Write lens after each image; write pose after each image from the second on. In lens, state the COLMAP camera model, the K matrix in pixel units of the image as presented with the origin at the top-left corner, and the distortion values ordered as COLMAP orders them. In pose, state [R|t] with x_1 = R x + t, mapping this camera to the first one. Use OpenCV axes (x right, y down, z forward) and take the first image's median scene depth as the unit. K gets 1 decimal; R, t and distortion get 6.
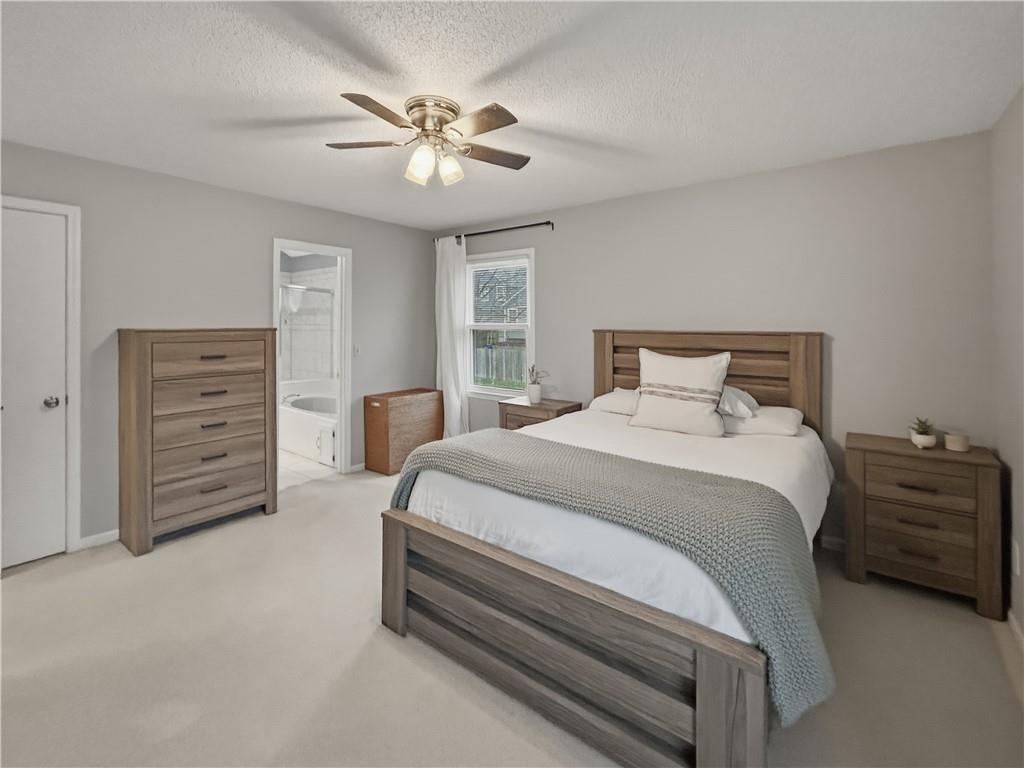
lens RADIAL K [[410.6, 0, 514.4], [0, 410.6, 379.9], [0, 0, 1]] dist [-0.000098, -0.000505]
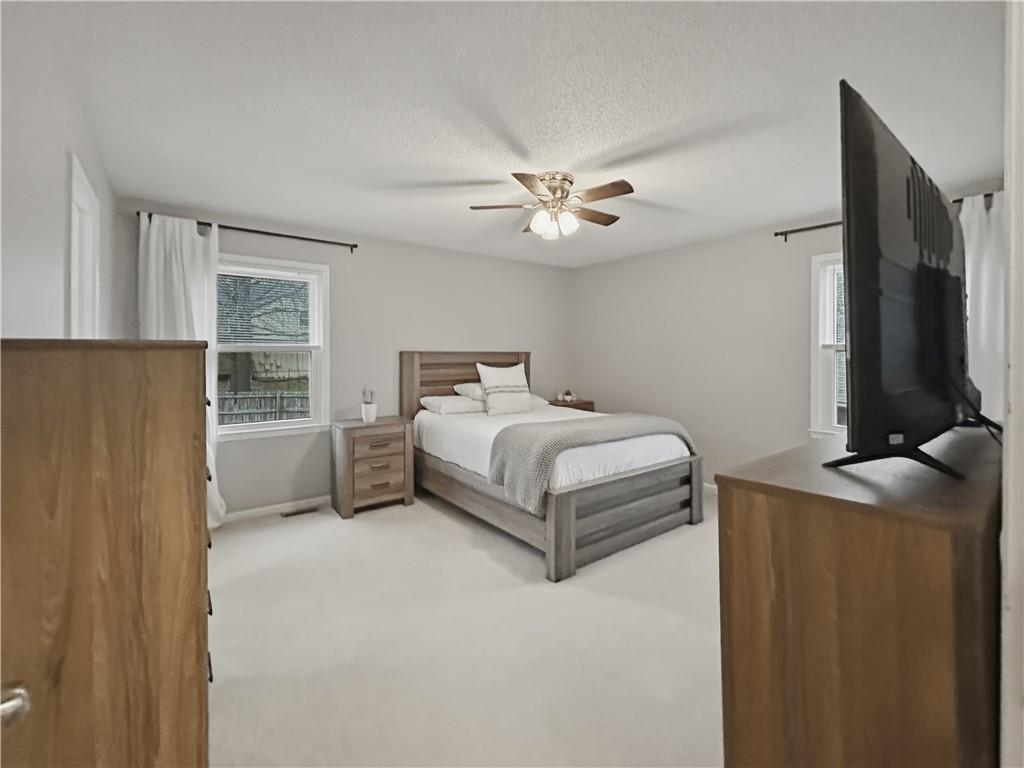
lens RADIAL K [[410.6, 0, 514.4], [0, 410.6, 379.9], [0, 0, 1]] dist [-0.000098, -0.000505]
pose [[0.338195, -0.068036, 0.938614, -0.785189], [0.124980, 0.991796, 0.026859, -0.036595], [-0.932740, 0.108224, 0.343923, 0.336609]]
